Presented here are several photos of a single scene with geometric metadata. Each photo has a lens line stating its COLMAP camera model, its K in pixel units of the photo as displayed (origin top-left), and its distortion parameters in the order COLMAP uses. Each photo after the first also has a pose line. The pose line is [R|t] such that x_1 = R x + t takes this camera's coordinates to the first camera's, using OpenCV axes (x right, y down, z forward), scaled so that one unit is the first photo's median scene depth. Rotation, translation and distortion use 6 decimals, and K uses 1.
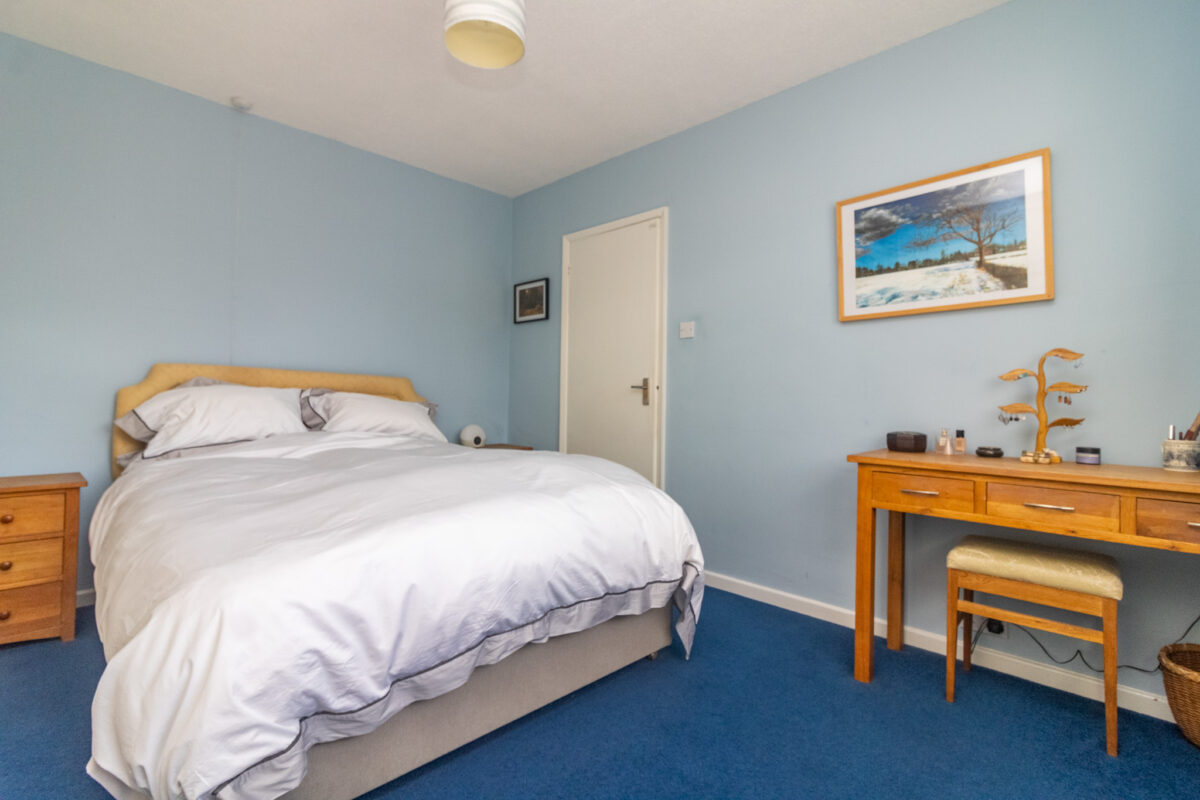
lens RADIAL K [[535.1, 0, 598.2], [0, 535.1, 402.3], [0, 0, 1]] dist [0.000780, 0.000181]
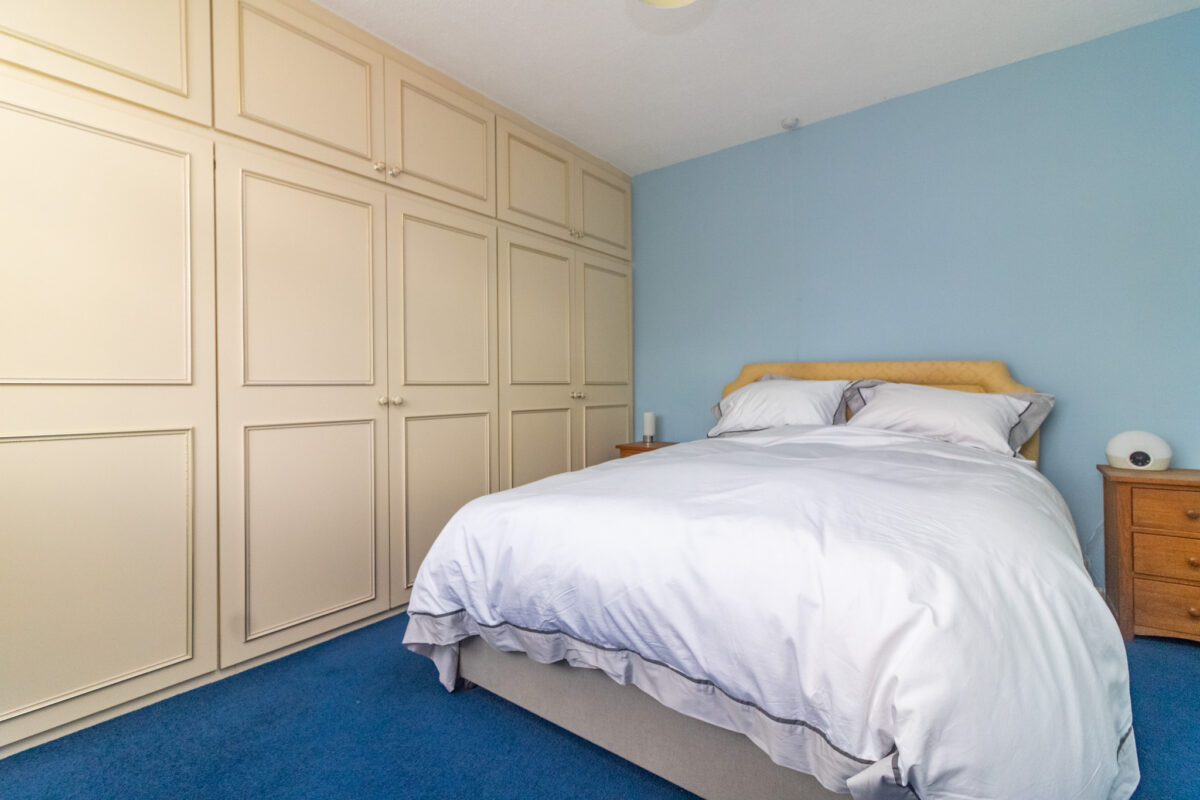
lens RADIAL K [[553.3, 0, 598.4], [0, 553.3, 389.7], [0, 0, 1]] dist [0.001214, 0.000537]
pose [[0.135372, -0.015525, -0.990673, 0.726637], [0.002688, 0.999879, -0.015302, 0.009955], [0.990791, -0.000591, 0.135398, 0.832519]]
